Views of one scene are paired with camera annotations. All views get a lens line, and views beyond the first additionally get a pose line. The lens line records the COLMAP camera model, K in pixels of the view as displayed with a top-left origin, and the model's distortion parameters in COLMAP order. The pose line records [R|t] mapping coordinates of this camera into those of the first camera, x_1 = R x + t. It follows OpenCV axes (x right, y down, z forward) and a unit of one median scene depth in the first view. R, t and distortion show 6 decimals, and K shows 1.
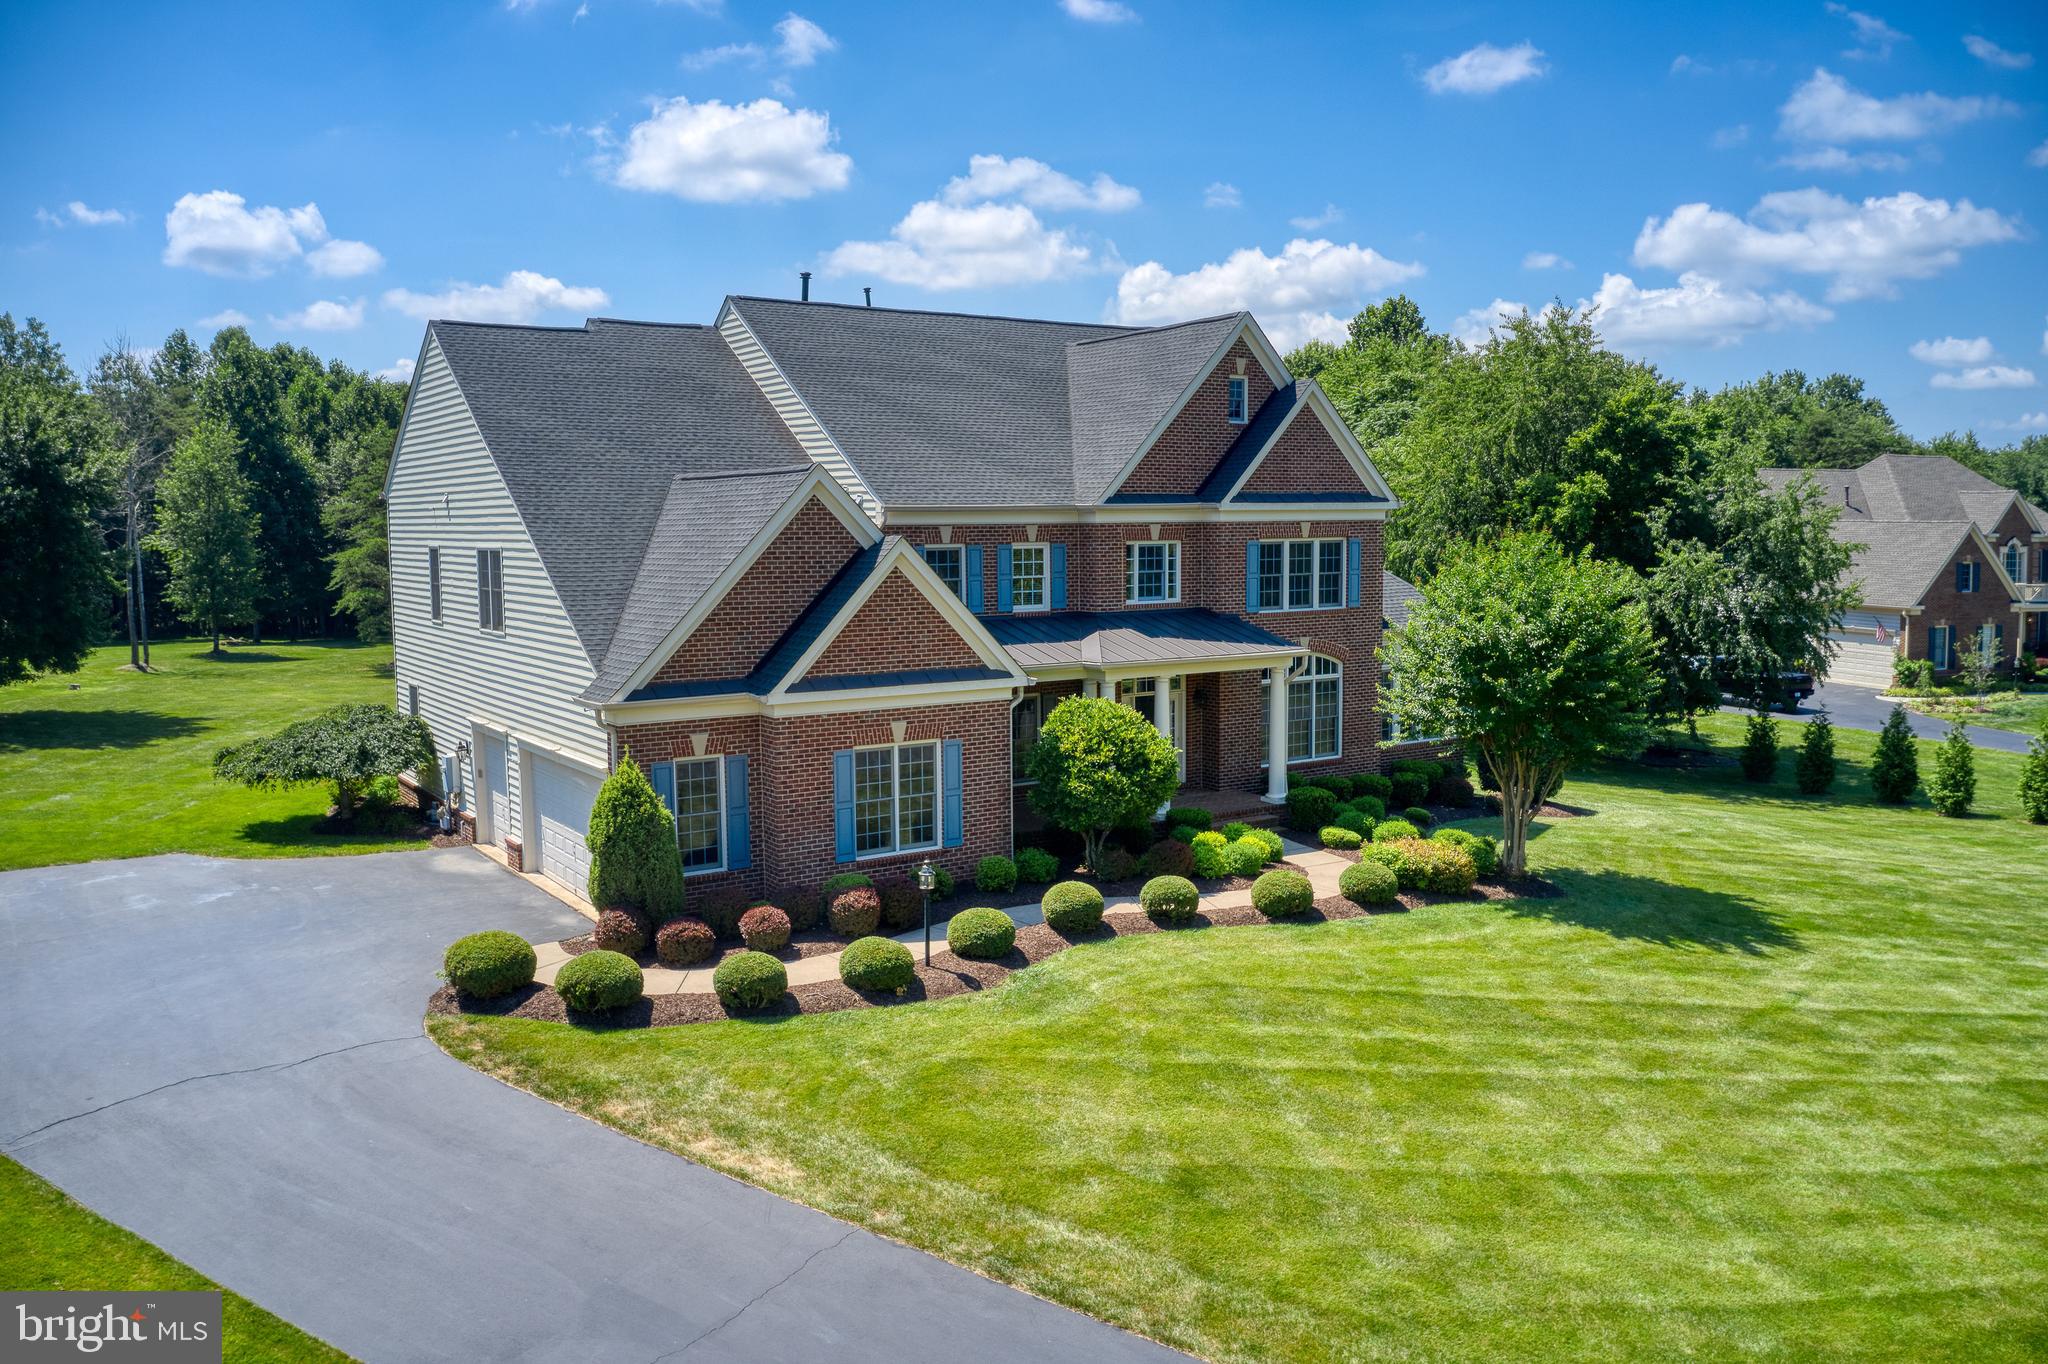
lens RADIAL K [[1572.5, 0, 1054.4], [0, 1572.5, 692.5], [0, 0, 1]] dist [0.033804, -0.153063]
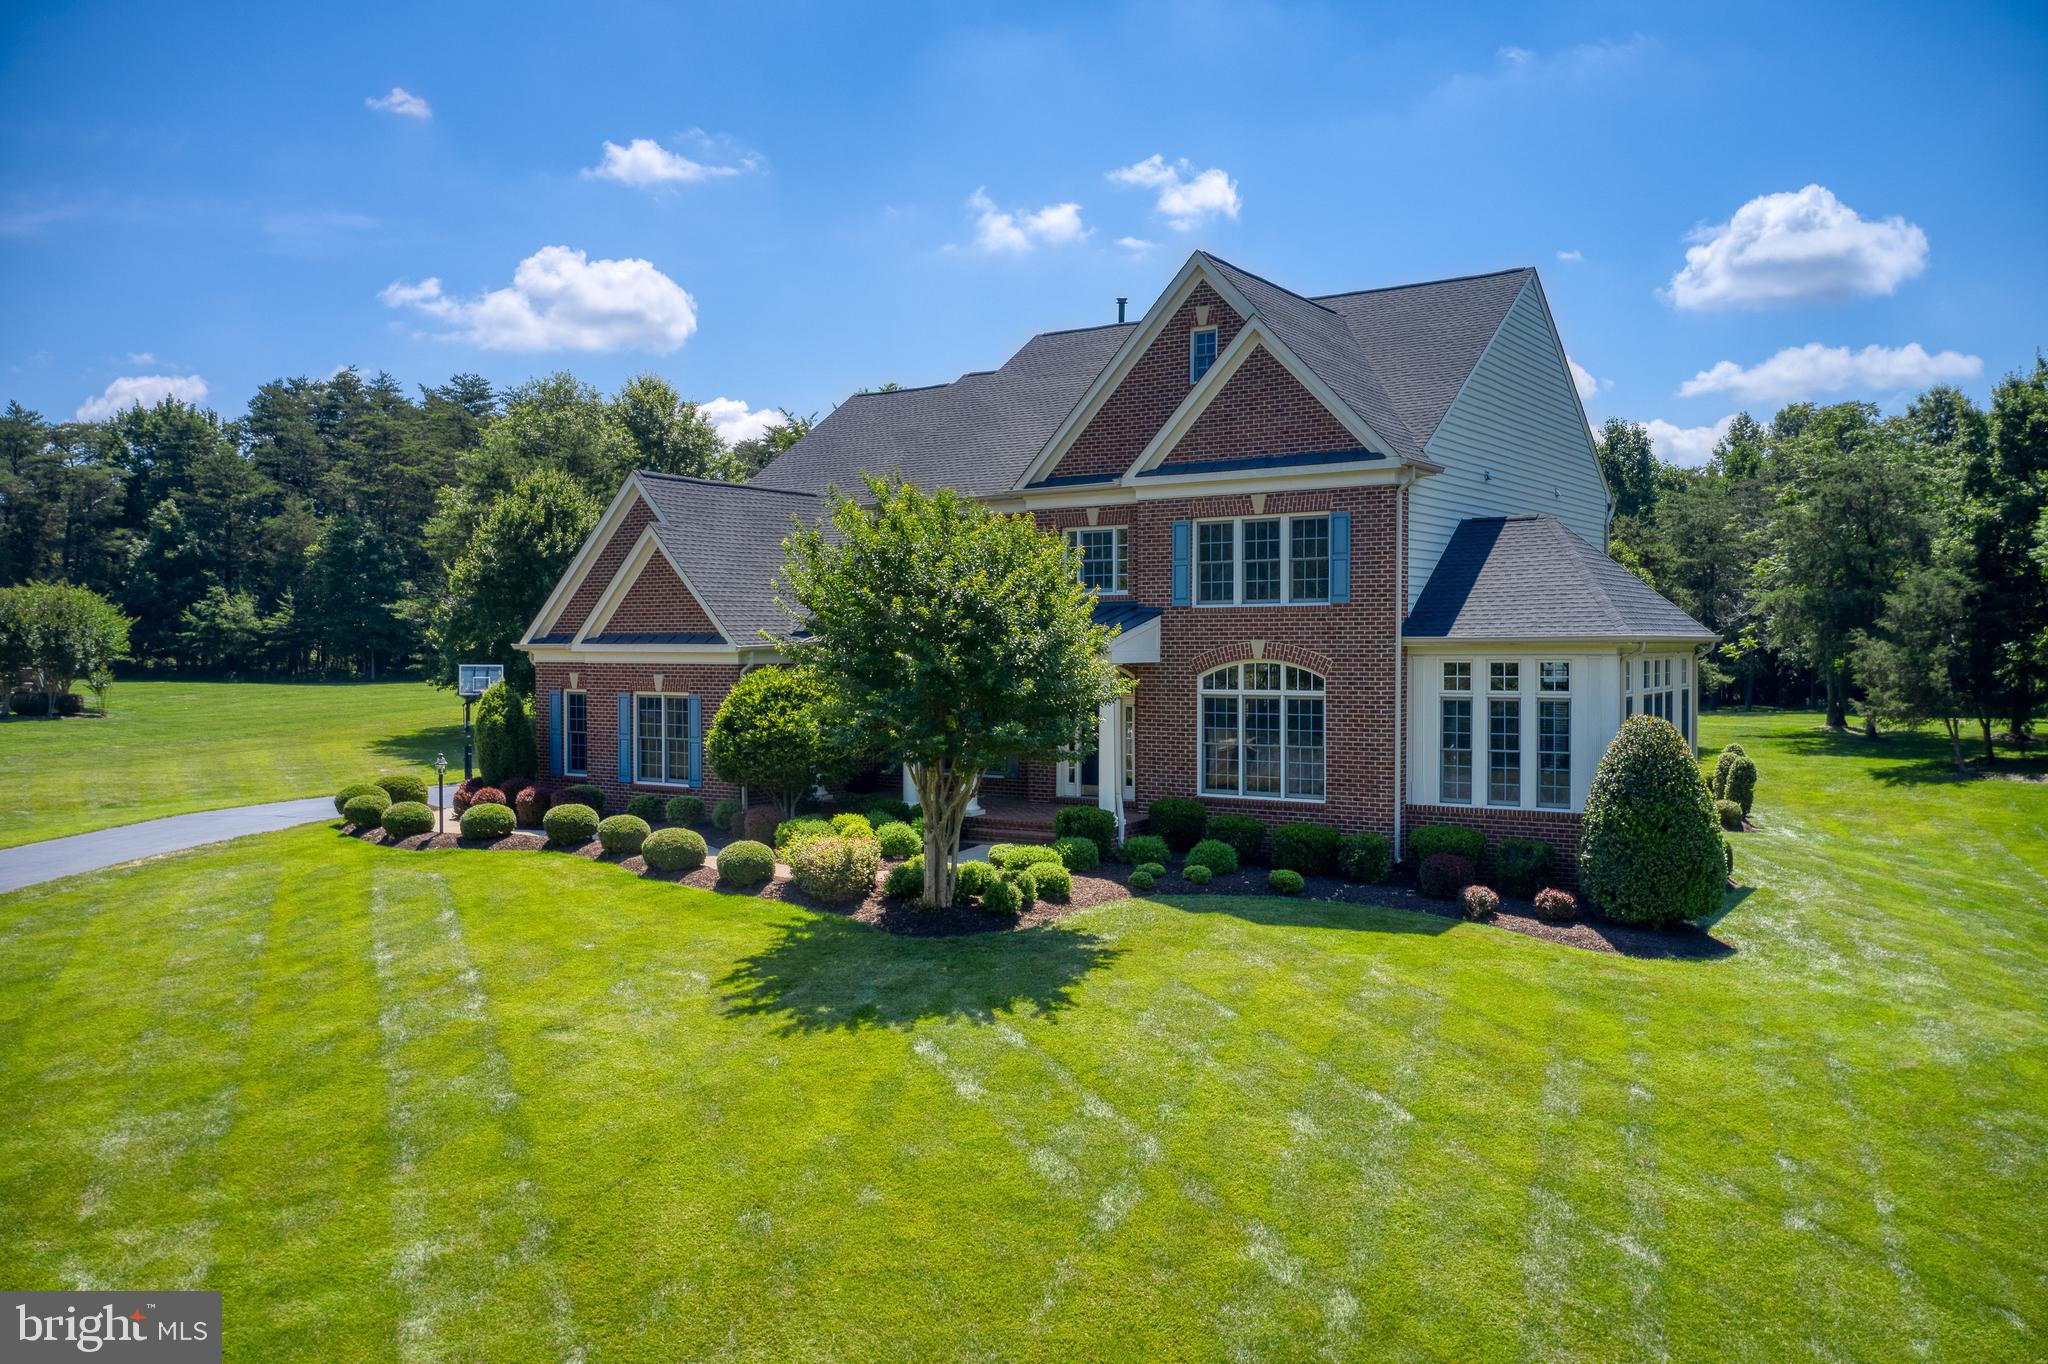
lens RADIAL K [[1563.4, 0, 1024.0], [0, 1563.4, 682.0], [0, 0, 1]] dist [0.028933, -0.234626]
pose [[0.371928, 0.032740, -0.927684, 0.911481], [-0.098641, 0.995113, -0.004428, 0.001273], [0.923006, 0.093155, 0.373340, 0.648440]]
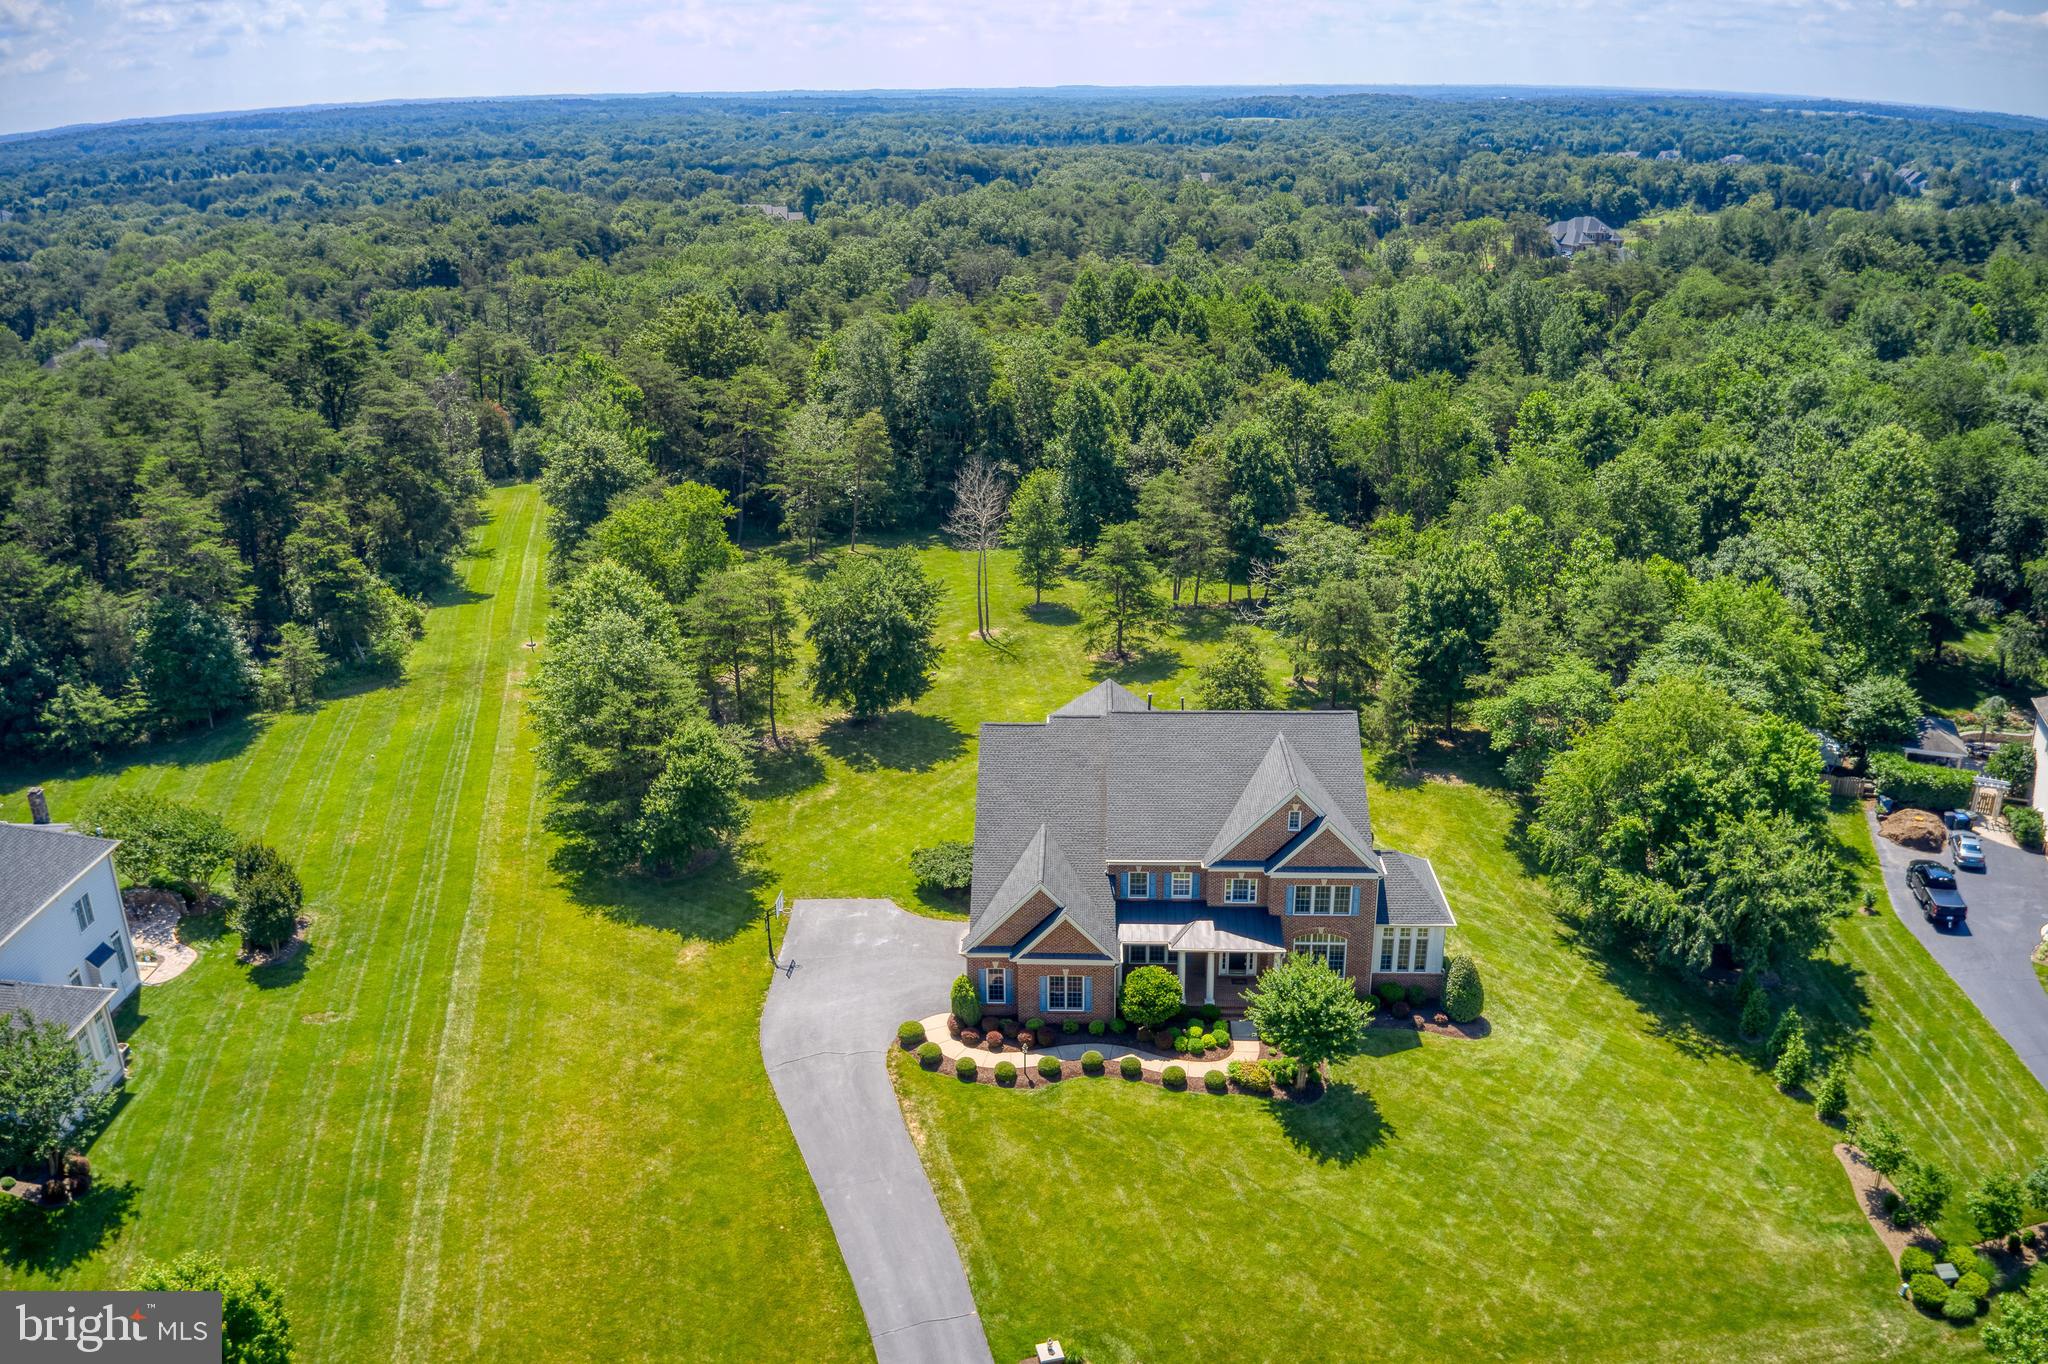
lens RADIAL K [[1563.4, 0, 1024.0], [0, 1563.4, 682.0], [0, 0, 1]] dist [0.028933, -0.234626]
pose [[0.798666, 0.206725, -0.565153, 1.030948], [-0.057715, 0.961128, 0.270005, -0.962315], [0.599000, -0.183026, 0.779551, -0.870718]]
